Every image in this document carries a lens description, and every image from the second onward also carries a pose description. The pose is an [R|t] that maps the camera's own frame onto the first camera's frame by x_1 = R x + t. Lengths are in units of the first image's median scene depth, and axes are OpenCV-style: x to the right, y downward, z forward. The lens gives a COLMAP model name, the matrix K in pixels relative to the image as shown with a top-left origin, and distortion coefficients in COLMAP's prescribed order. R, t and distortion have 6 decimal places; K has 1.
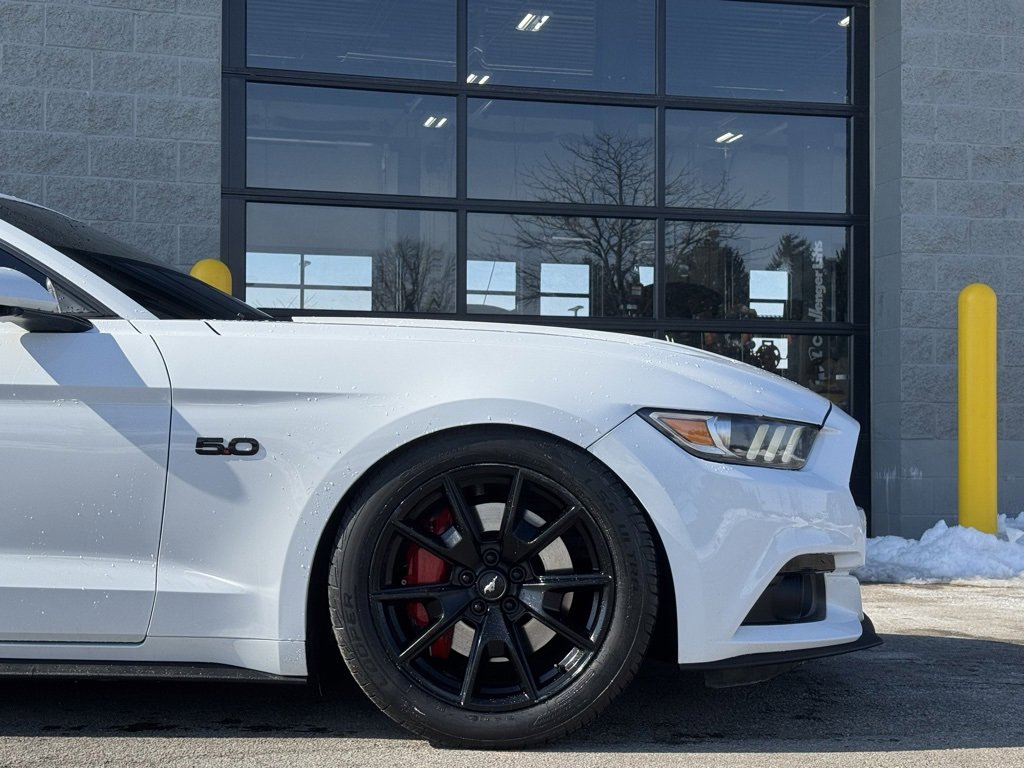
lens RADIAL K [[1539.8, 0, 486.5], [0, 1539.8, 378.9], [0, 0, 1]] dist [0.125414, -0.013470]
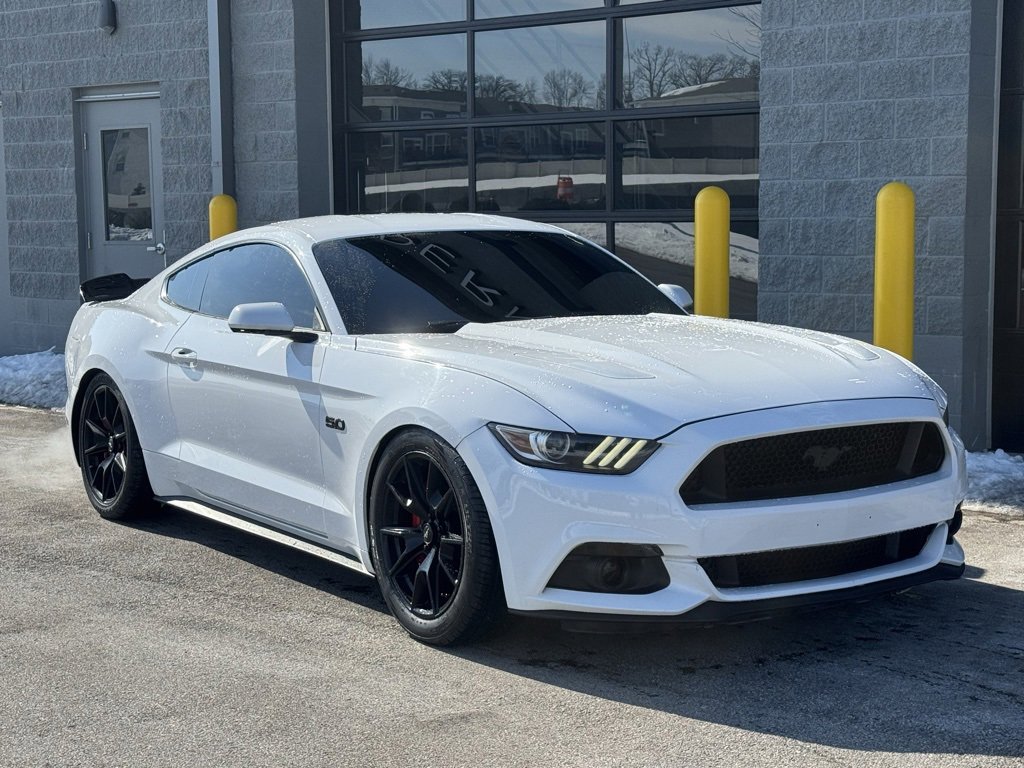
lens RADIAL K [[1696.1, 0, 524.1], [0, 1696.1, 379.7], [0, 0, 1]] dist [0.197893, -0.294160]
pose [[0.605015, 0.066240, -0.793454, 0.588928], [0.044923, 0.992106, 0.117078, -0.086783], [0.794946, -0.106478, 0.597263, 0.056260]]
